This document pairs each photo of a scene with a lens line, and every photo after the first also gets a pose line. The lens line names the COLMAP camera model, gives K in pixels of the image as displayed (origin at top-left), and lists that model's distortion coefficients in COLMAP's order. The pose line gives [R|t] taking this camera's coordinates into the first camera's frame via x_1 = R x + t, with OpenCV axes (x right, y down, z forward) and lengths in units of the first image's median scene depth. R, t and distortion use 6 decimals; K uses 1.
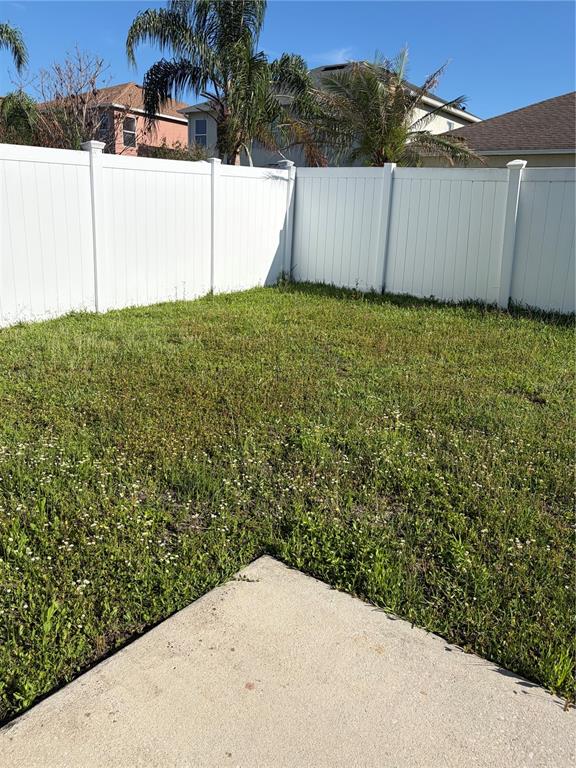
lens RADIAL K [[573.8, 0, 284.8], [0, 573.8, 379.4], [0, 0, 1]] dist [0.038388, -0.044983]
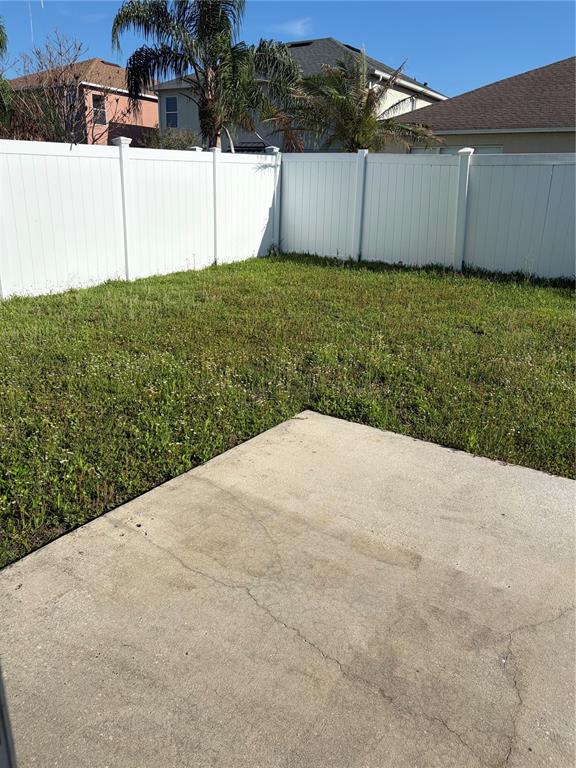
lens RADIAL K [[573.8, 0, 284.8], [0, 573.8, 379.4], [0, 0, 1]] dist [0.038388, -0.044983]
pose [[0.998232, -0.031873, 0.050171, -0.051731], [0.029765, 0.998665, 0.042206, 0.041055], [-0.051450, -0.040638, 0.997848, -0.191200]]
